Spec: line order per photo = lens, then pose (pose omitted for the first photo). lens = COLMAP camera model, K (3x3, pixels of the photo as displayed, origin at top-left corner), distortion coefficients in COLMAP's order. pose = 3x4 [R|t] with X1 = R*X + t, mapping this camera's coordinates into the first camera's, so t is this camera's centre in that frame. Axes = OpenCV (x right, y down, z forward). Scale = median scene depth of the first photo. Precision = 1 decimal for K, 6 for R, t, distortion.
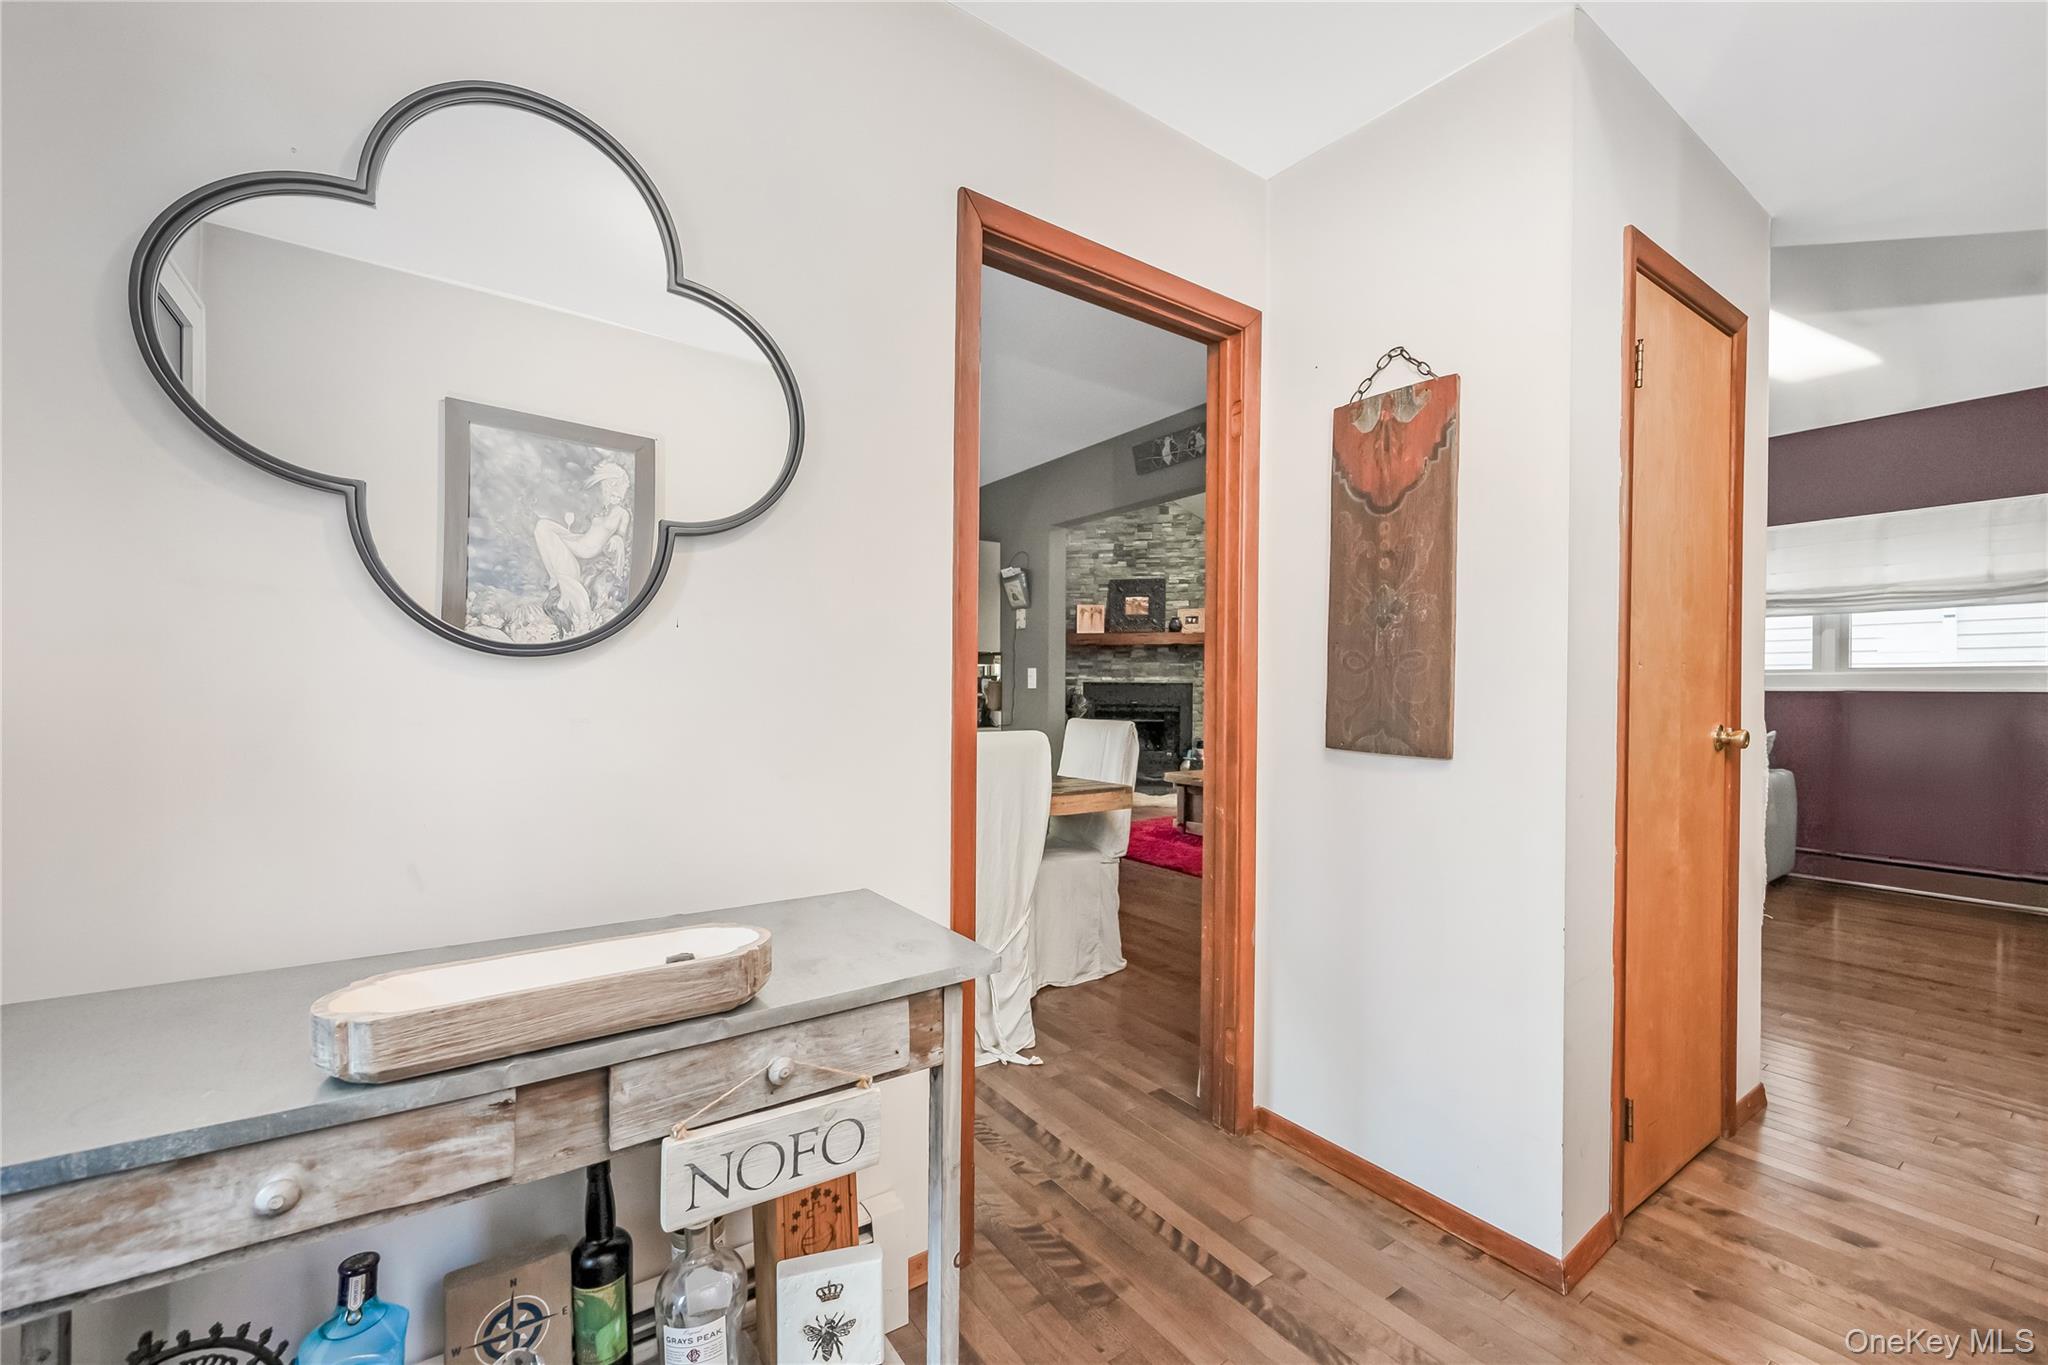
lens RADIAL K [[842.5, 0, 1028.8], [0, 842.5, 689.5], [0, 0, 1]] dist [-0.001212, 0.000054]
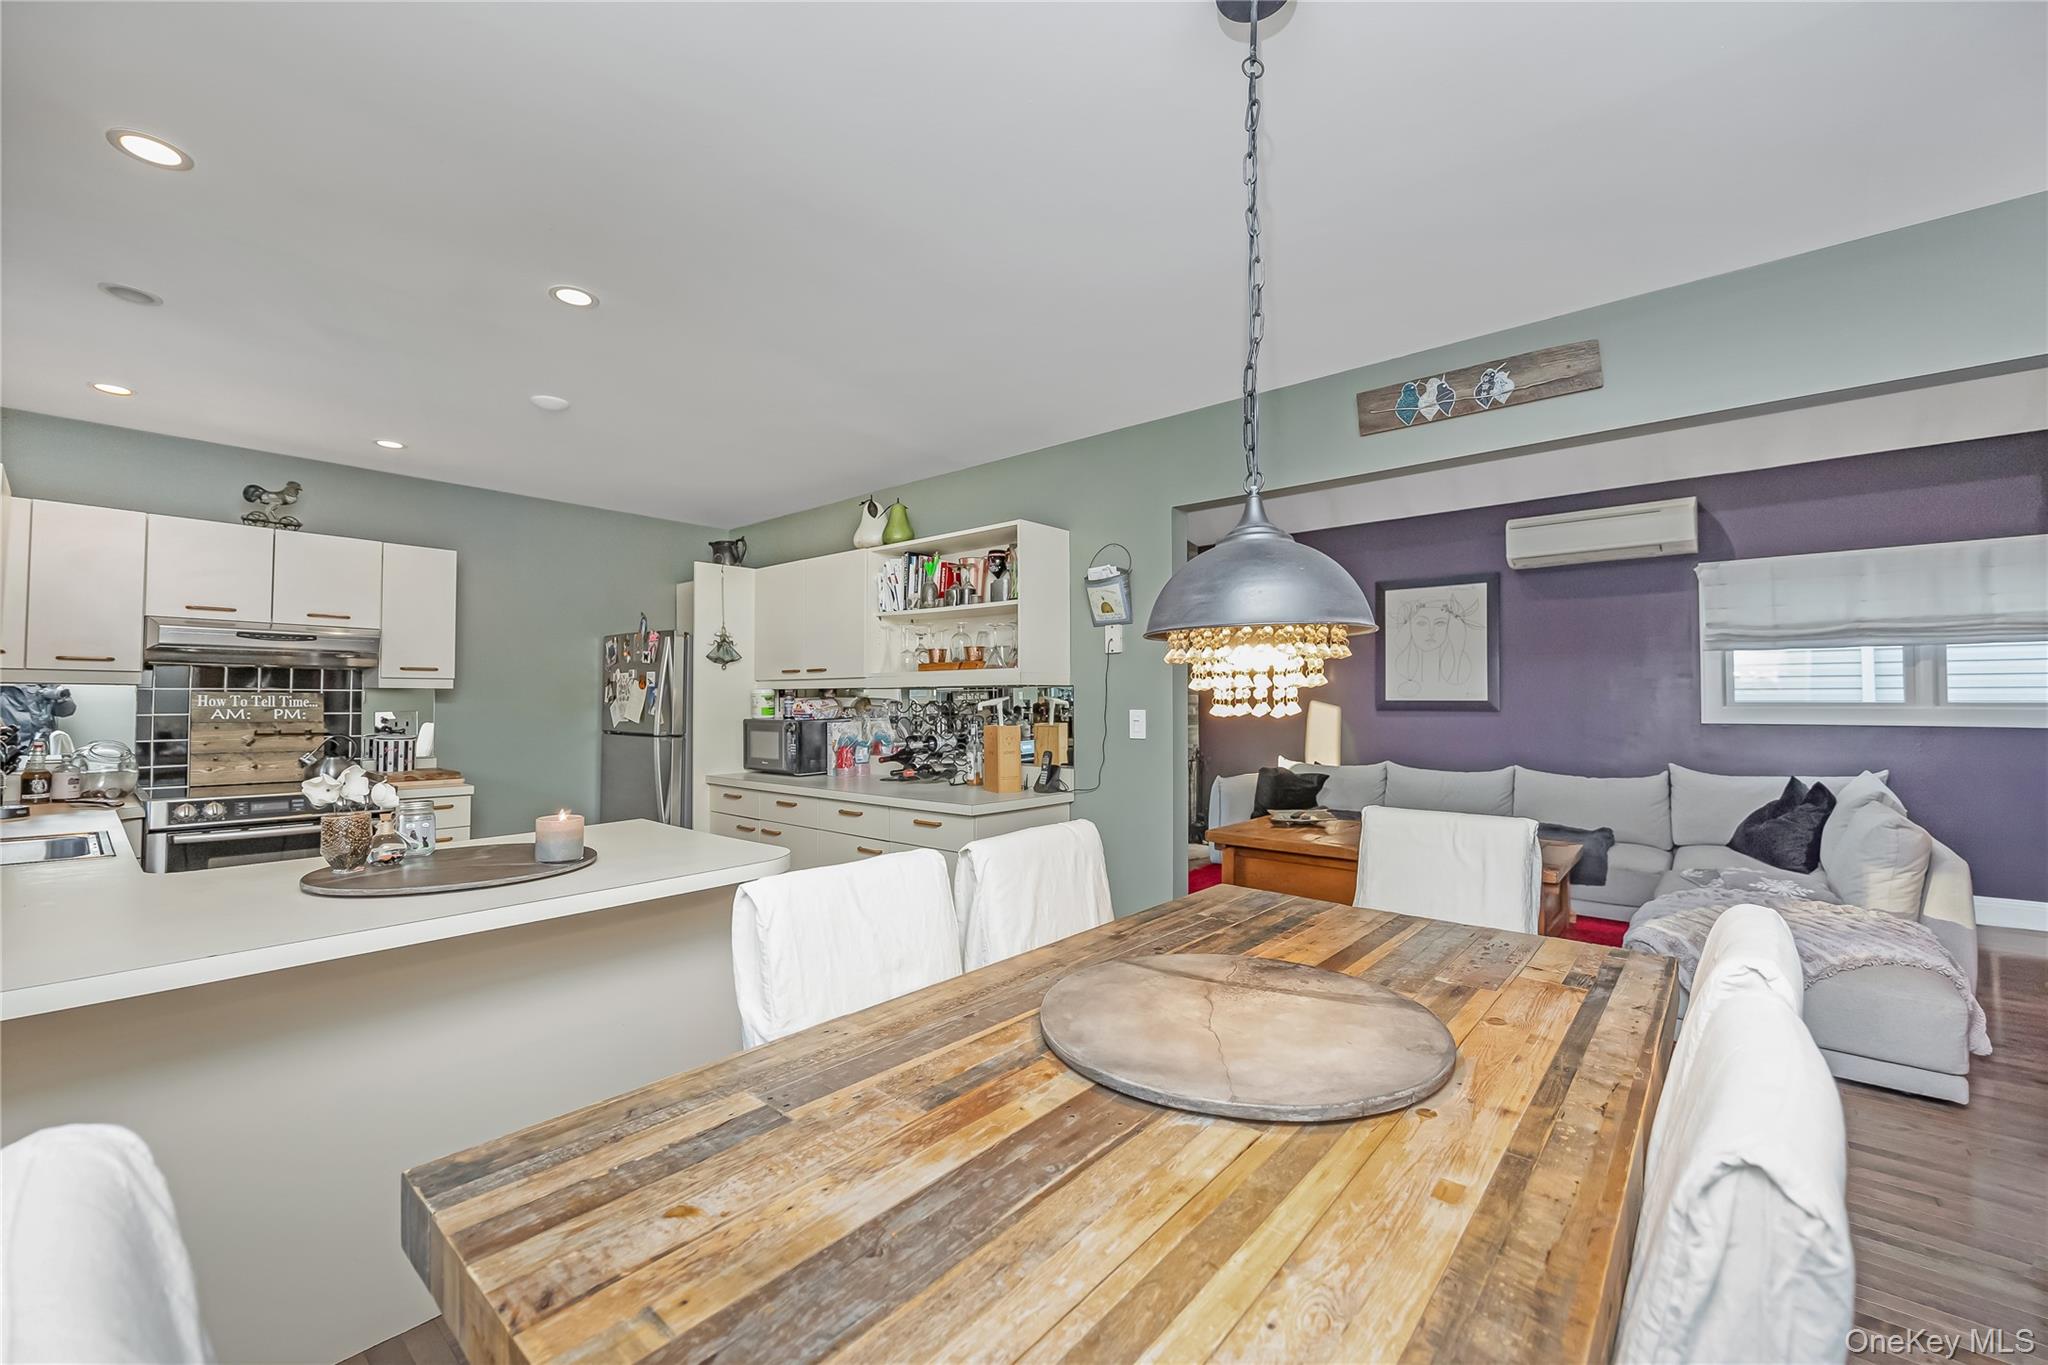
lens RADIAL K [[842.5, 0, 1017.1], [0, 842.5, 681.4], [0, 0, 1]] dist [-0.001212, 0.000054]
pose [[0.972505, 0.001517, 0.232878, -0.255303], [0.004040, 0.999718, -0.023383, -0.032543], [-0.232848, 0.023681, 0.972225, 0.337788]]
